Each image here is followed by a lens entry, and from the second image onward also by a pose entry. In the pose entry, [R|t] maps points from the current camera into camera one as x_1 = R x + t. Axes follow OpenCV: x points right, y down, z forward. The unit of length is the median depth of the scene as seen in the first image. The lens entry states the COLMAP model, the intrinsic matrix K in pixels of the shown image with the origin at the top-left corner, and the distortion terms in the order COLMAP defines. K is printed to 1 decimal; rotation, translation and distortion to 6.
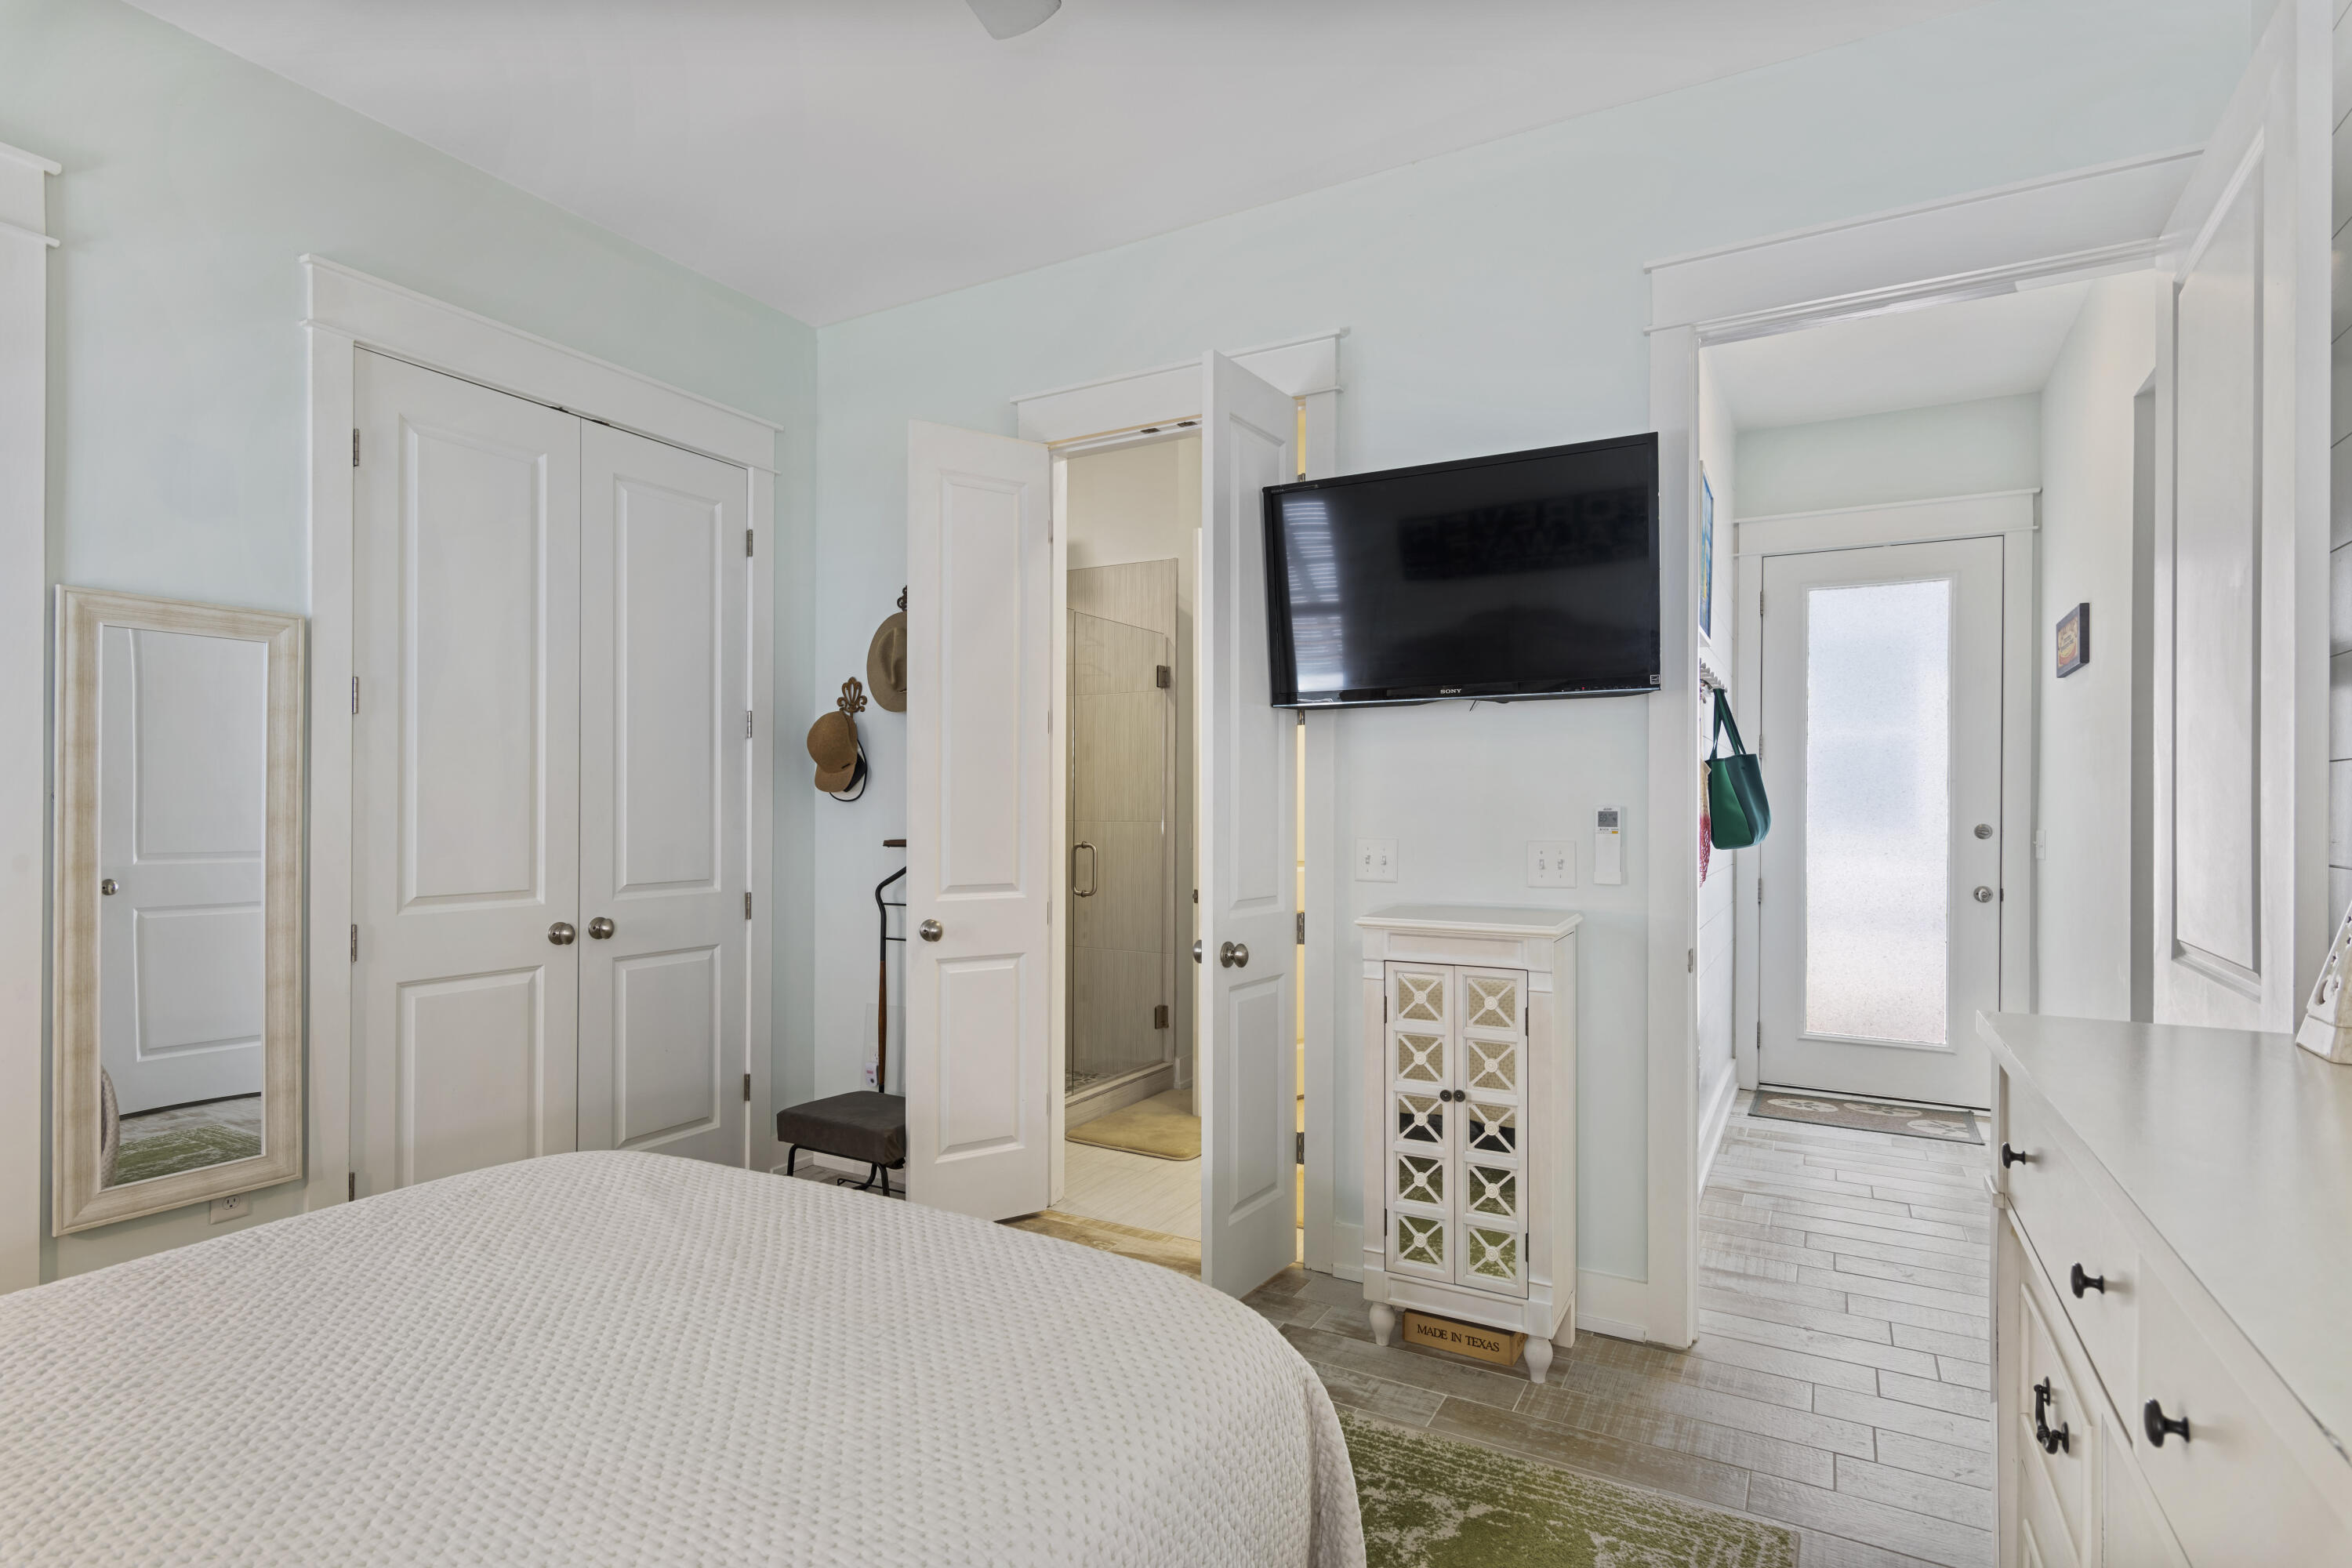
lens RADIAL K [[1142.7, 0, 1178.1], [0, 1142.7, 794.5], [0, 0, 1]] dist [0.003209, -0.000162]
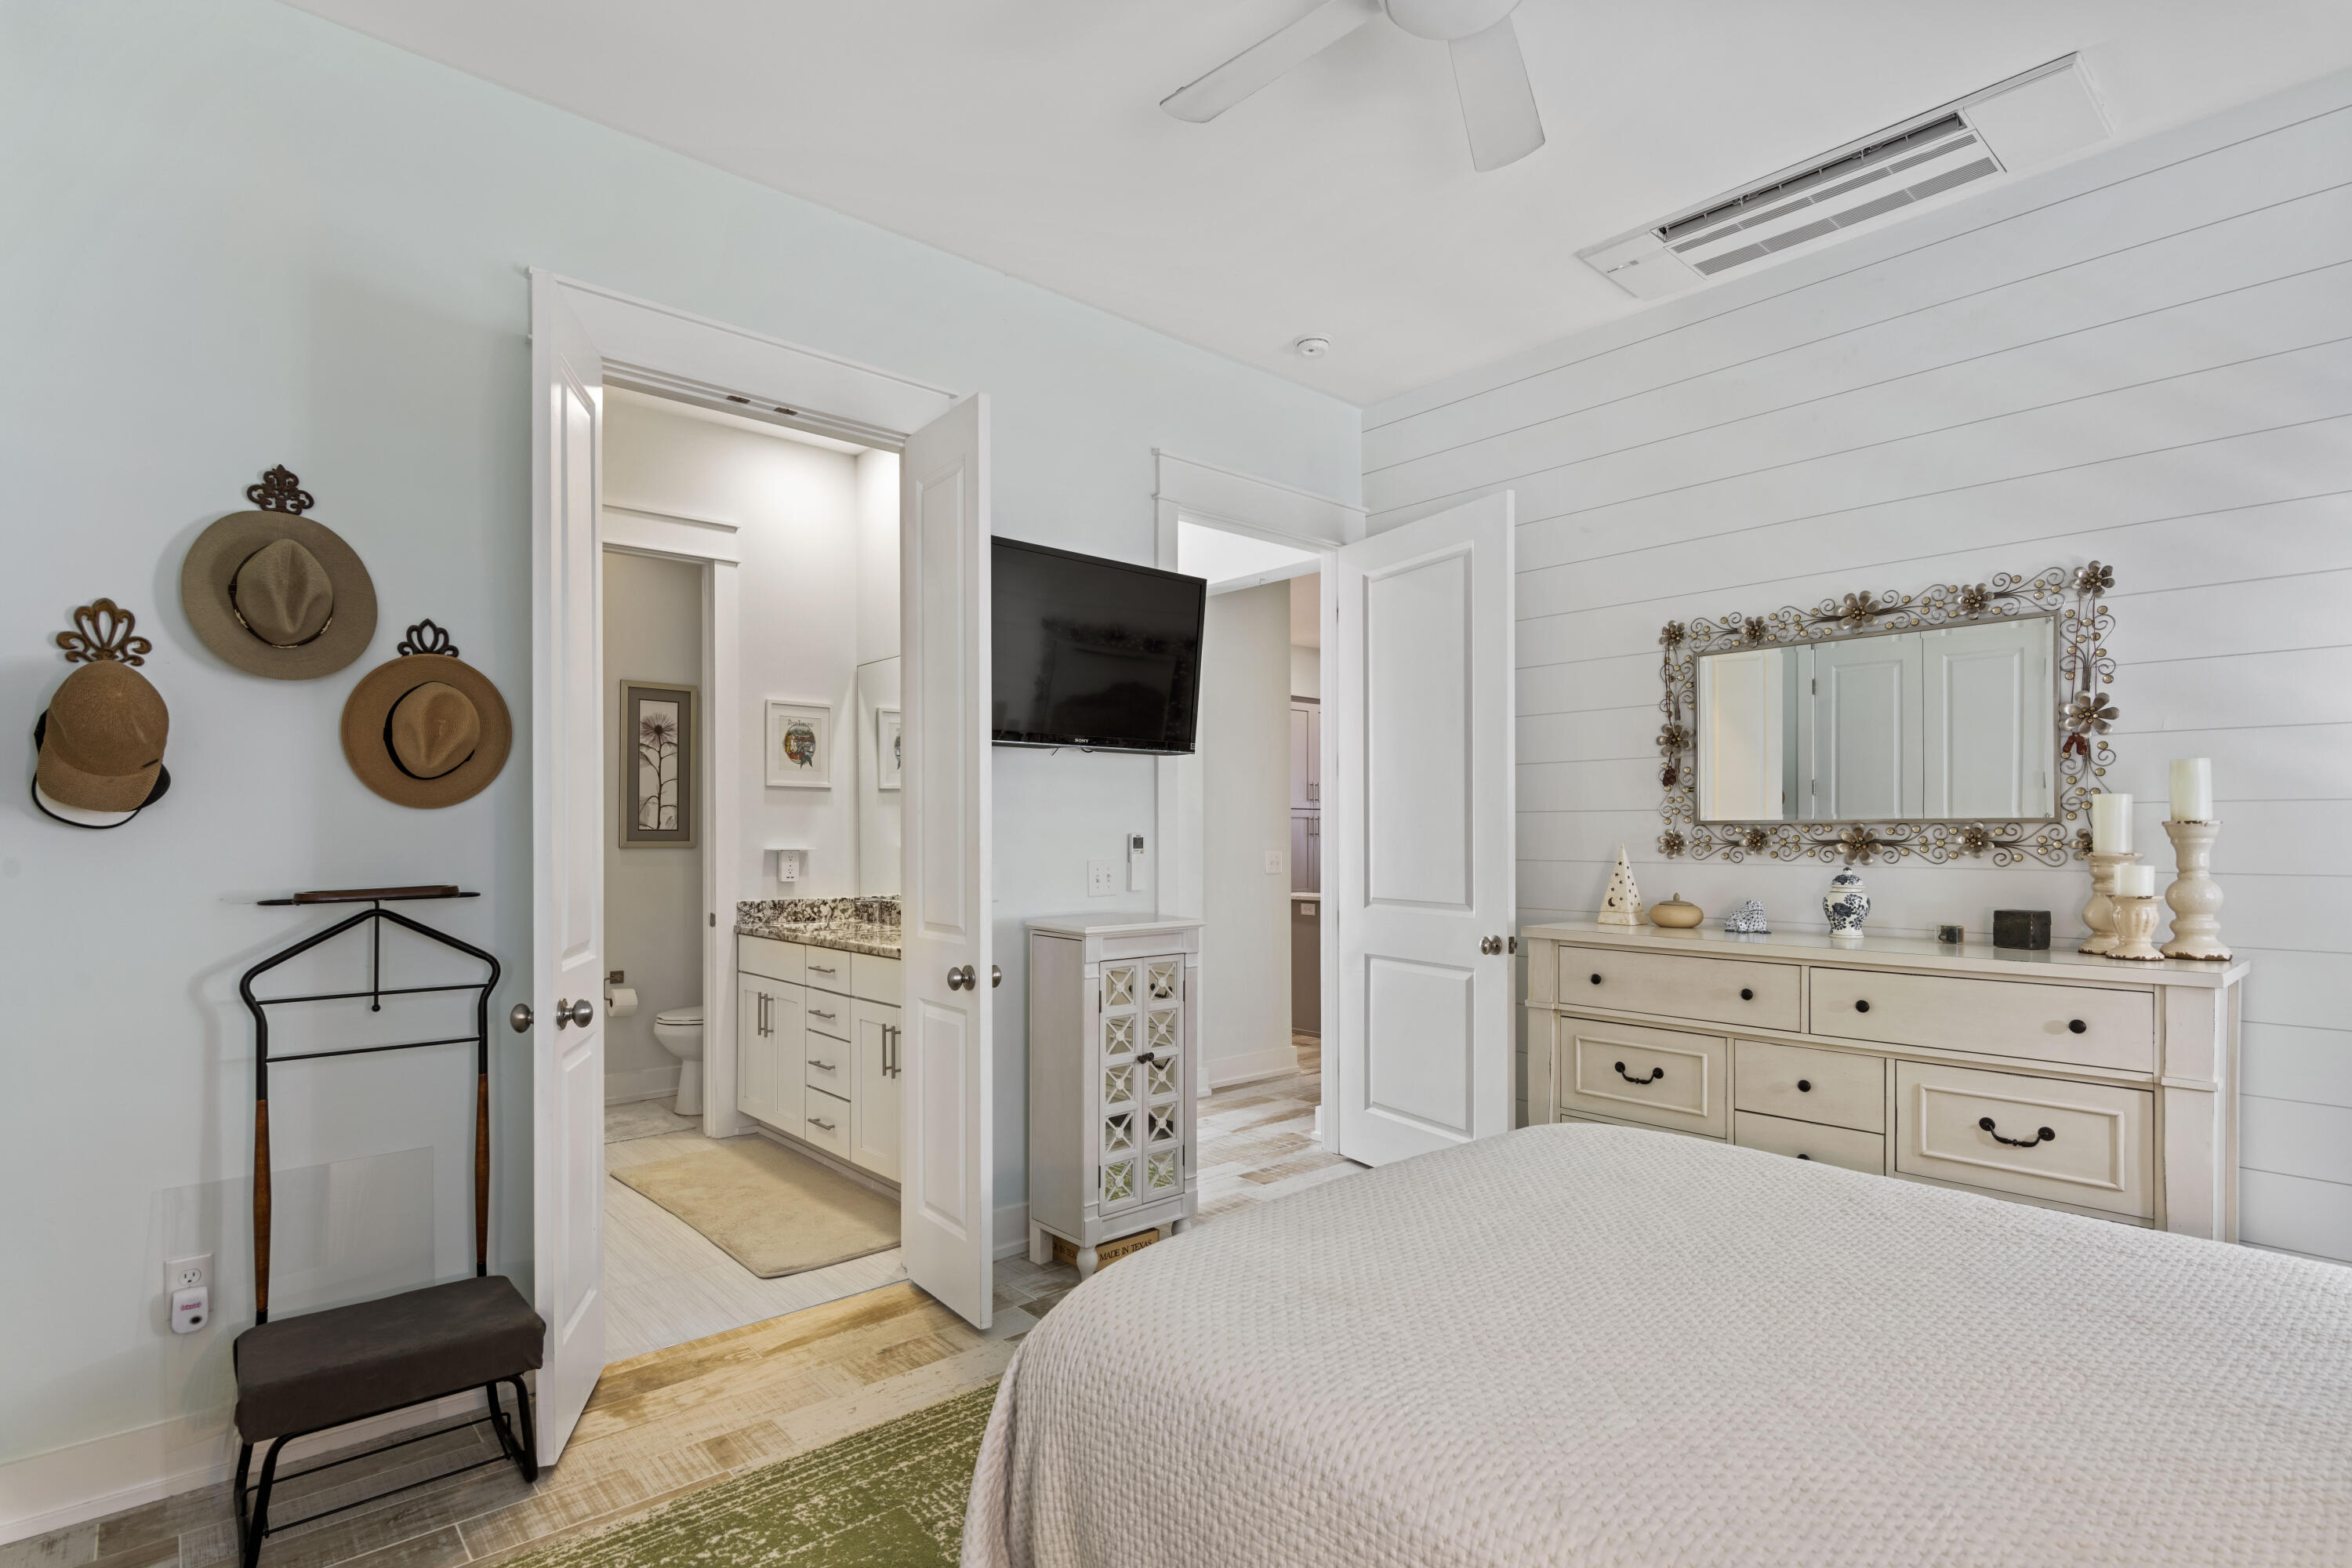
lens RADIAL K [[1169.4, 0, 1175.9], [0, 1169.4, 822.5], [0, 0, 1]] dist [0.000814, -0.000237]
pose [[0.332390, 0.004991, 0.943129, -0.959836], [-0.009600, 0.999952, -0.001909, -0.000775], [-0.943093, -0.008419, 0.332422, 0.510017]]
